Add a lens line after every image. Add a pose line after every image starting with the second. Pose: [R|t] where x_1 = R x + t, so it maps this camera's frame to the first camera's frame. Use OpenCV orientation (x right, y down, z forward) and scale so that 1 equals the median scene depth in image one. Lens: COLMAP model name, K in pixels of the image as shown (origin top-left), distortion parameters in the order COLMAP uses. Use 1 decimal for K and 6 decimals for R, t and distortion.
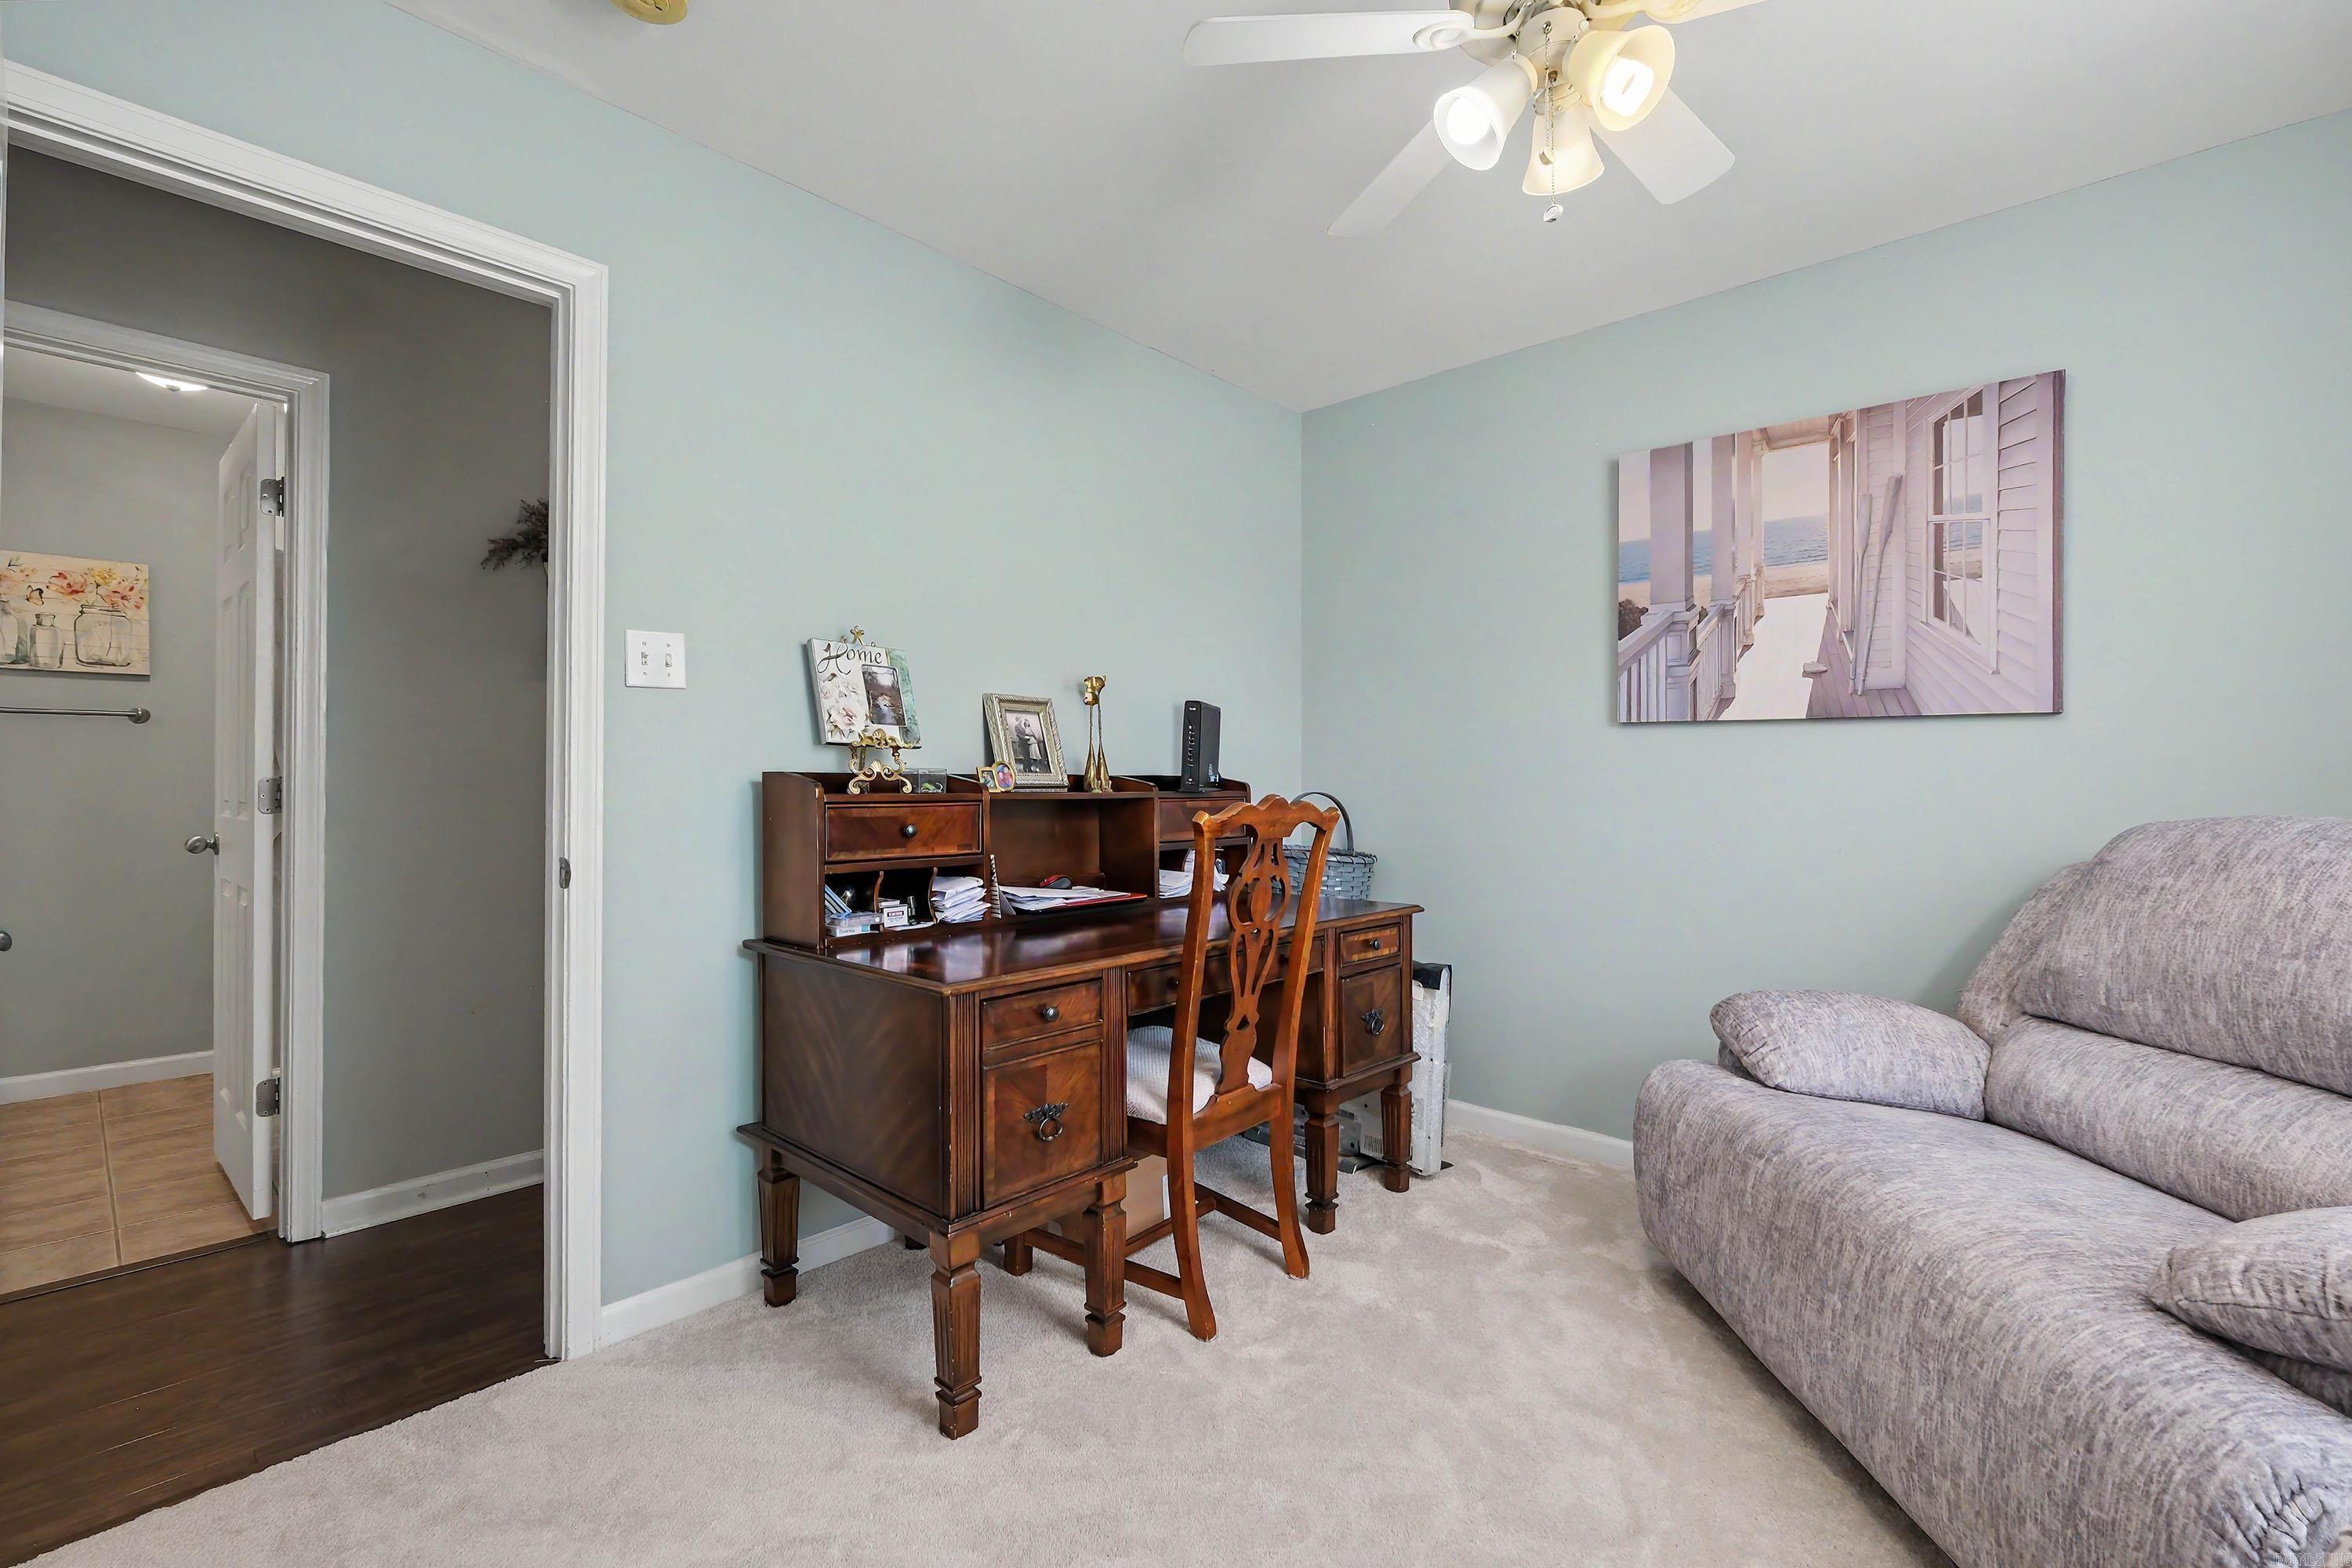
lens RADIAL K [[1029.6, 0, 1181.1], [0, 1029.6, 771.8], [0, 0, 1]] dist [-0.003641, -0.000525]
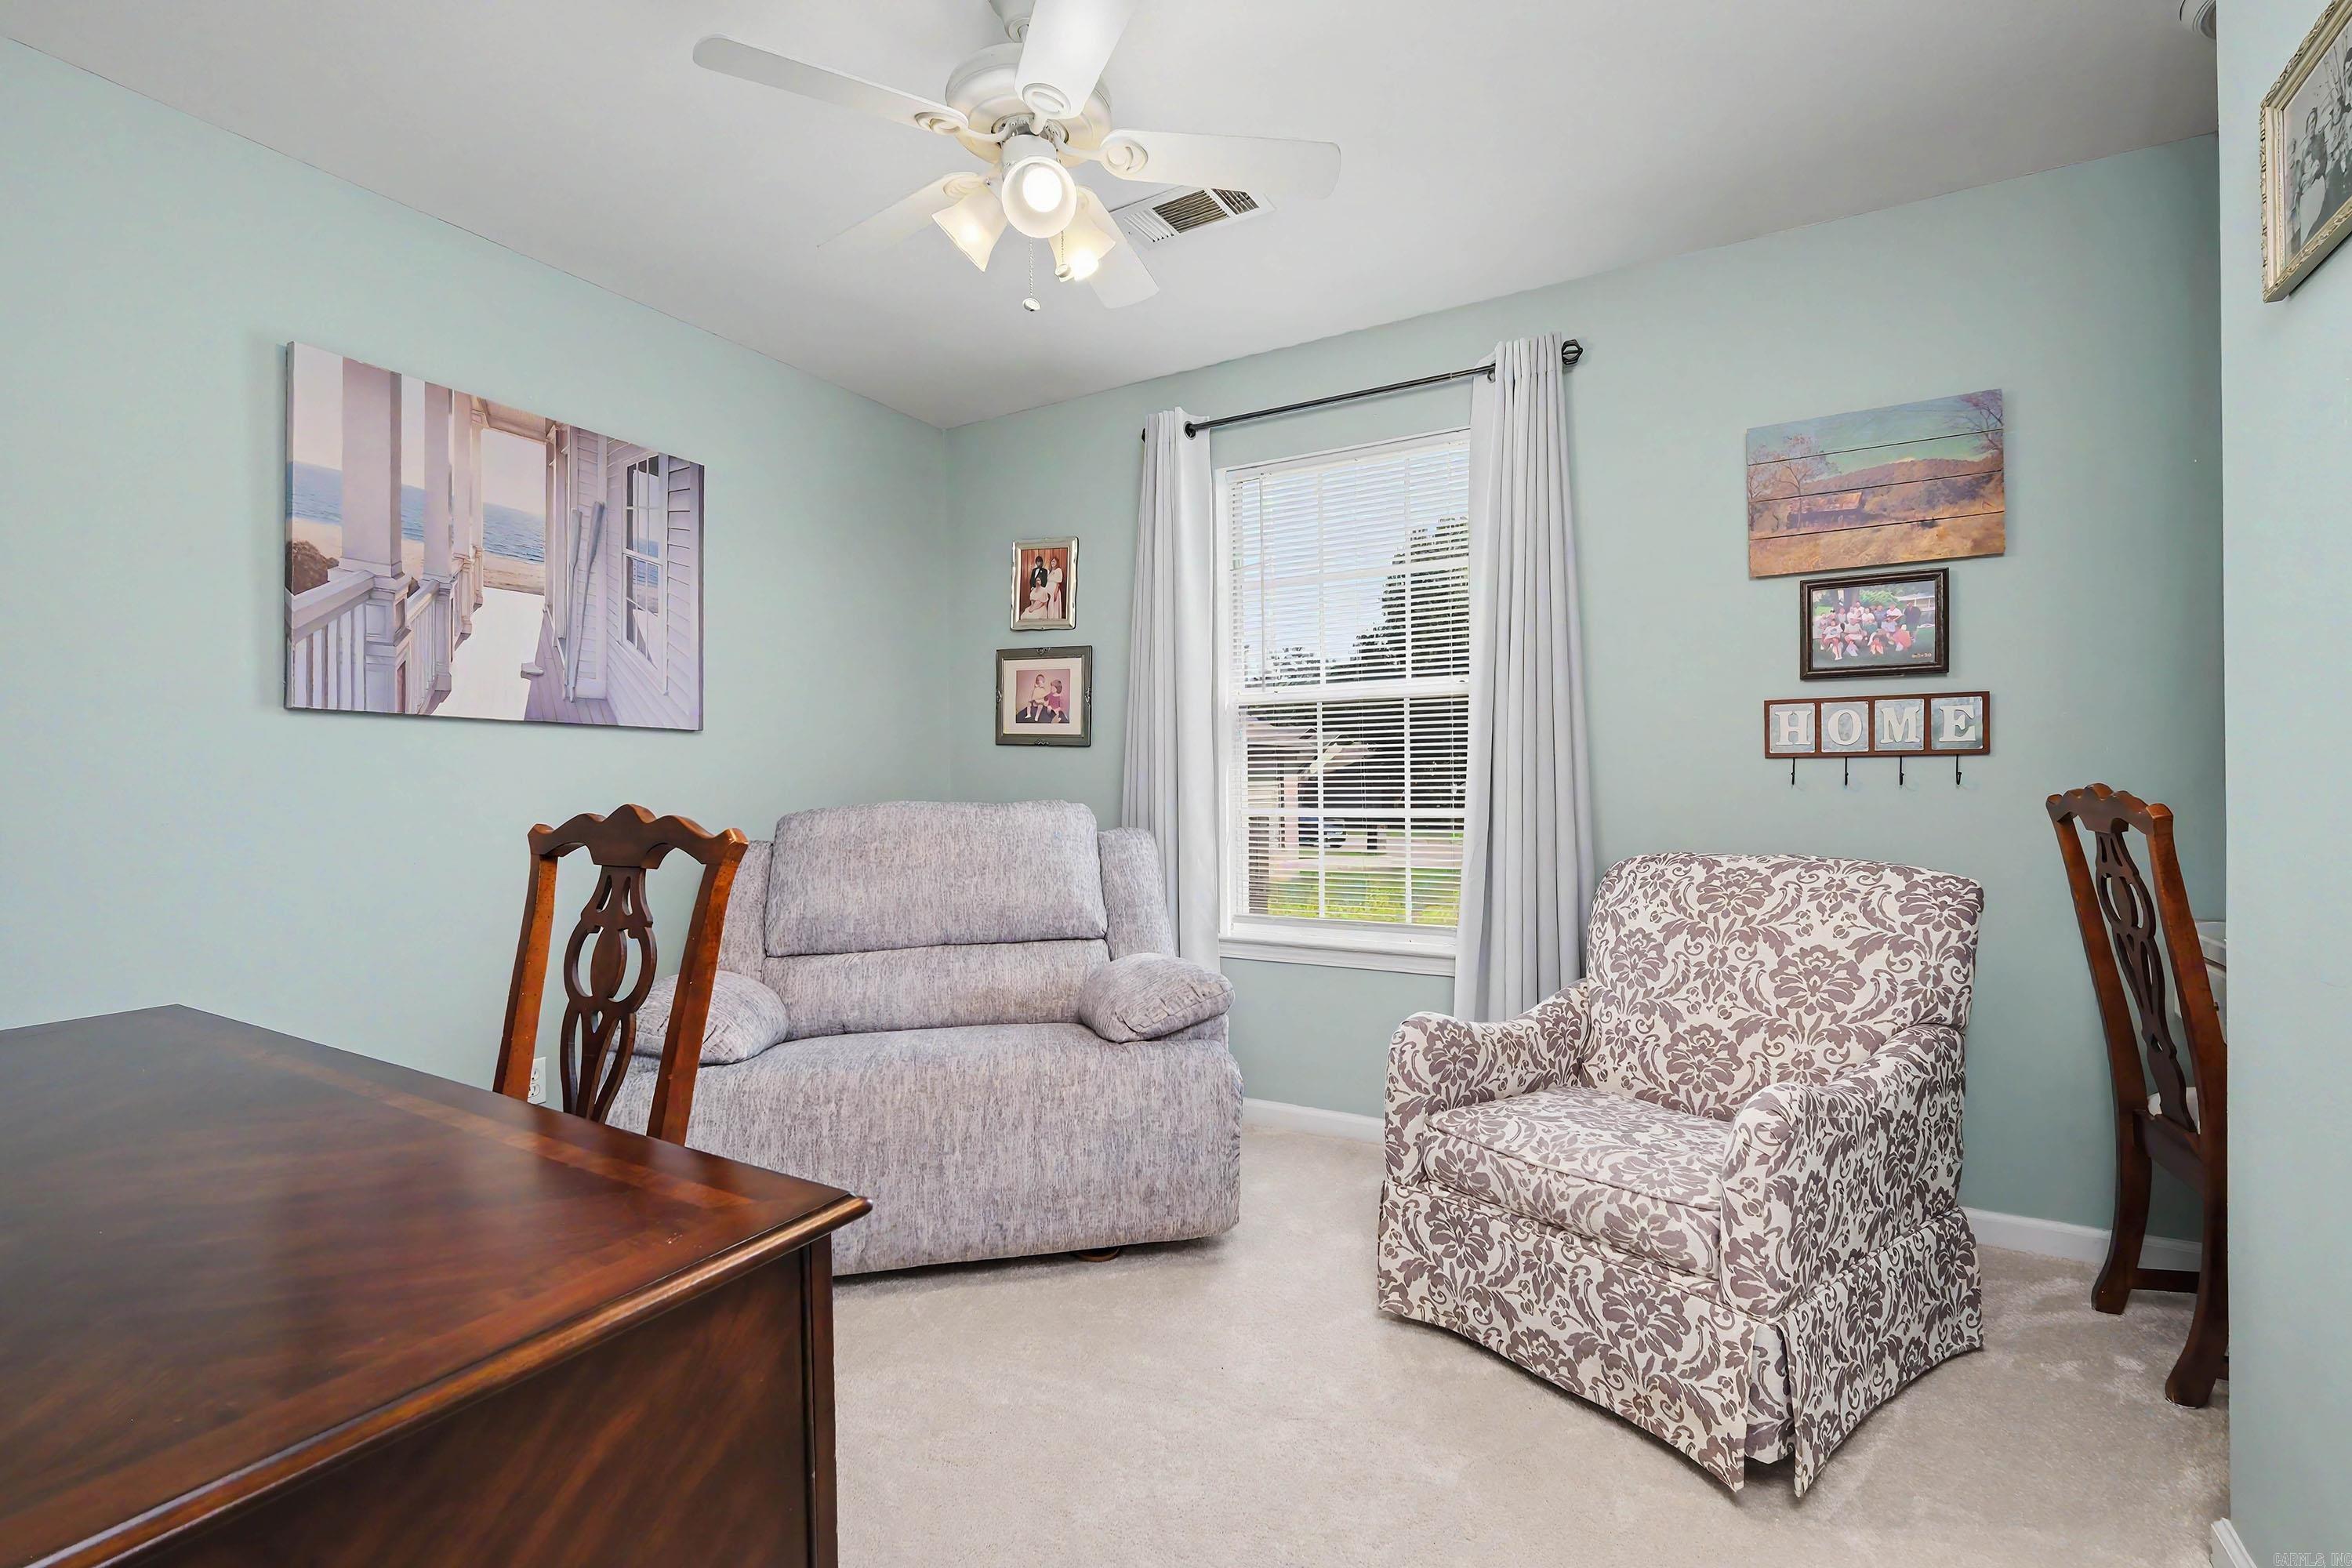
lens RADIAL K [[1029.6, 0, 1181.5], [0, 1029.6, 783.6], [0, 0, 1]] dist [-0.003641, -0.000525]
pose [[-0.220913, -0.002376, 0.975291, -0.461625], [0.000770, 0.999996, 0.002611, 0.005193], [-0.975293, 0.001327, -0.220910, 0.598454]]
